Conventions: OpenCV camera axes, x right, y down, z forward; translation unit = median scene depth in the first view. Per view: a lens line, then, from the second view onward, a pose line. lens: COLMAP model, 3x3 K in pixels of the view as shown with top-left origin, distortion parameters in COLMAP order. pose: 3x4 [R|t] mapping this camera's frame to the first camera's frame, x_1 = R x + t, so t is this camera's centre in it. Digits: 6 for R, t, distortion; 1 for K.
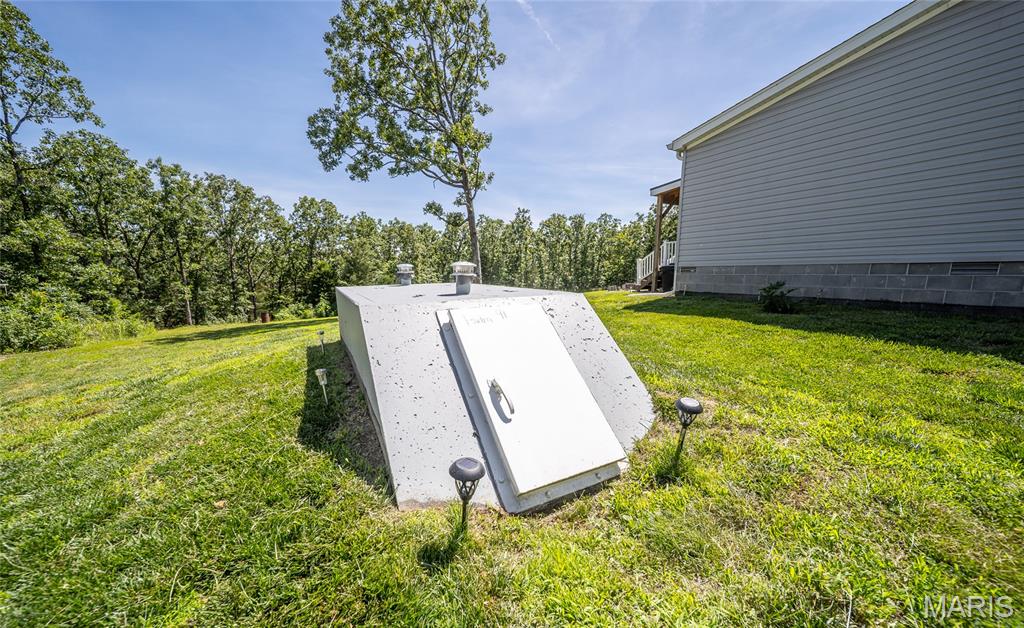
lens RADIAL K [[365.4, 0, 510.3], [0, 365.4, 337.3], [0, 0, 1]] dist [-0.001033, -0.000119]
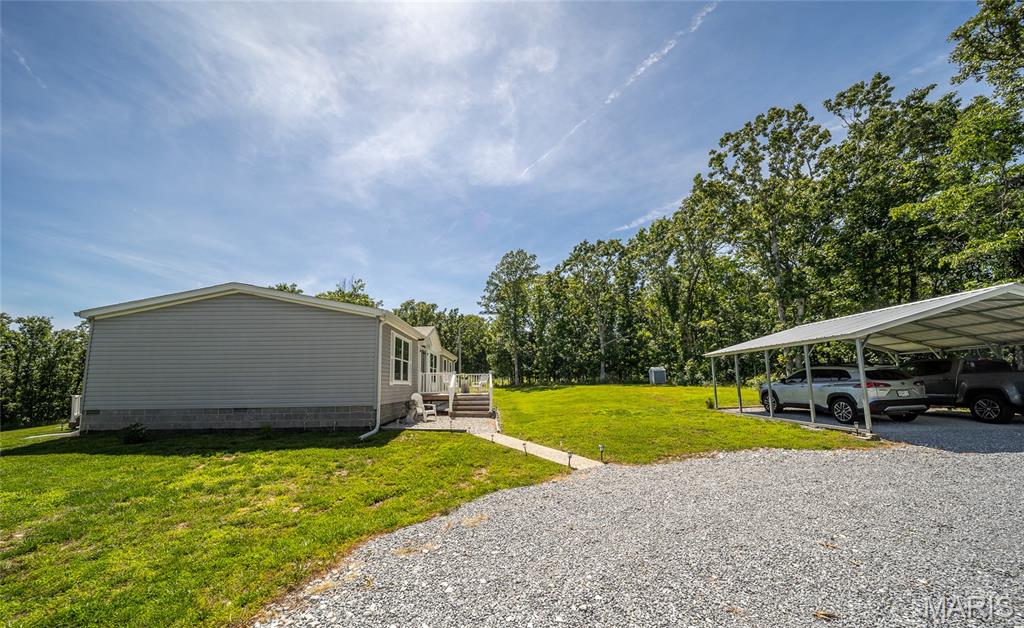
lens RADIAL K [[365.4, 0, 510.3], [0, 365.4, 337.3], [0, 0, 1]] dist [-0.001033, -0.000119]
pose [[0.476895, 0.112160, 0.871775, 0.007960], [0.165408, 0.962652, -0.214337, 0.008433], [-0.863256, 0.246415, 0.440532, -0.103182]]
